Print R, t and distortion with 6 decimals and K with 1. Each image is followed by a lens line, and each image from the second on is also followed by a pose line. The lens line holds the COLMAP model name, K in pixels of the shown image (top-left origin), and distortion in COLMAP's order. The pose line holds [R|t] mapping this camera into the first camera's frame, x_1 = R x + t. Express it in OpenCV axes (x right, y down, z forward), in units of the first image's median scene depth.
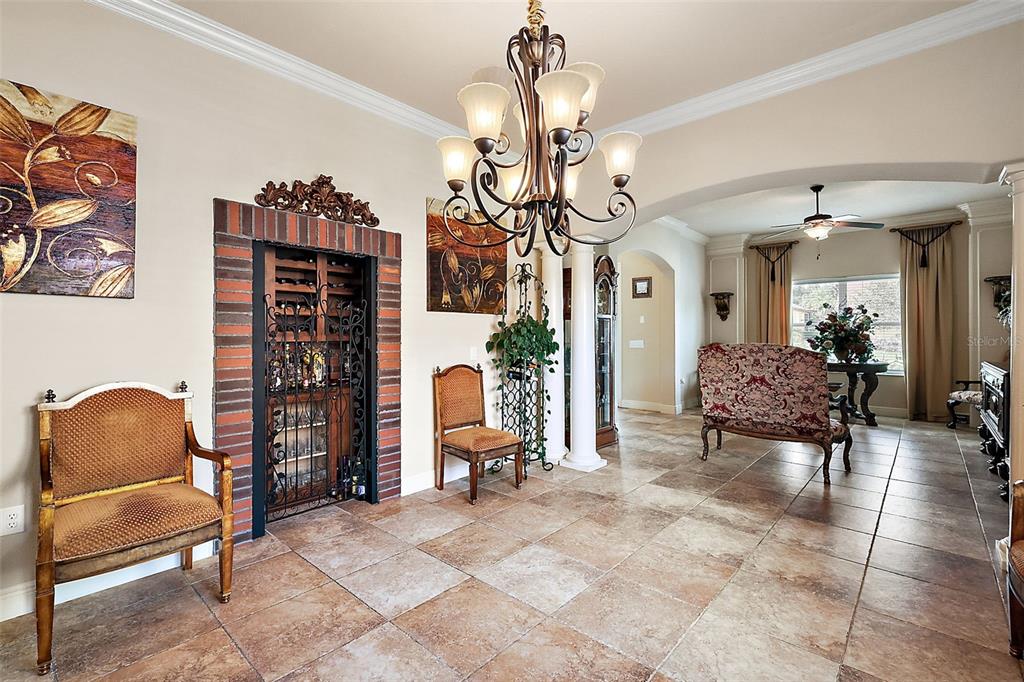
lens RADIAL K [[455.4, 0, 505.7], [0, 455.4, 335.6], [0, 0, 1]] dist [-0.000144, 0.000896]
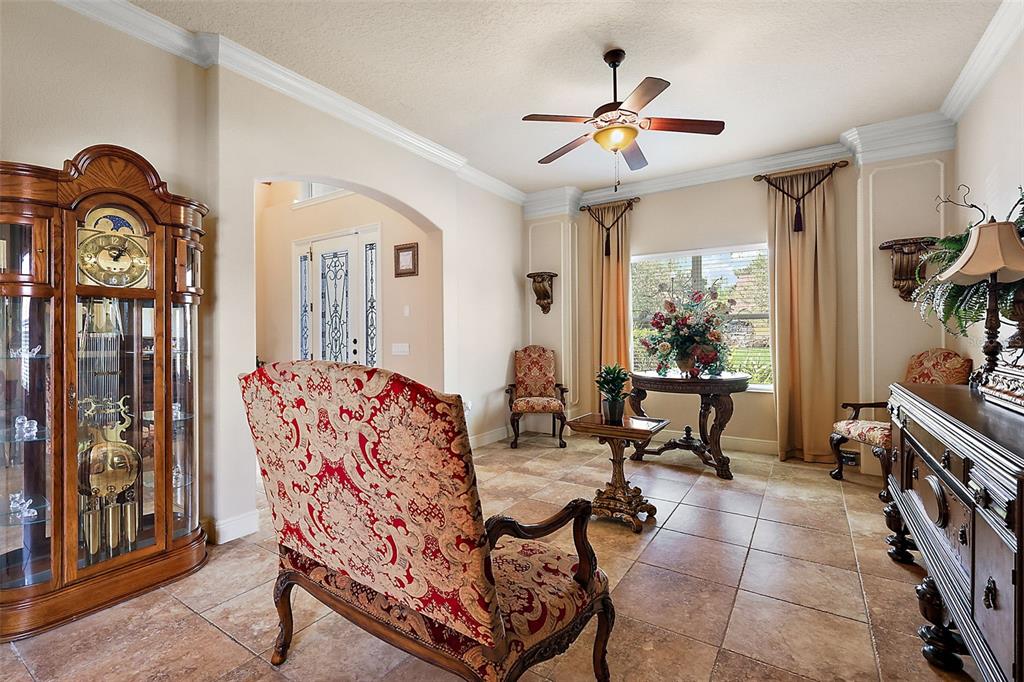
lens RADIAL K [[455.4, 0, 507.3], [0, 455.4, 335.6], [0, 0, 1]] dist [-0.000144, 0.000896]
pose [[0.987623, -0.006141, 0.156723, 0.393129], [0.006155, 0.999981, 0.000394, -0.000236], [-0.156723, 0.000576, 0.987643, 0.409818]]
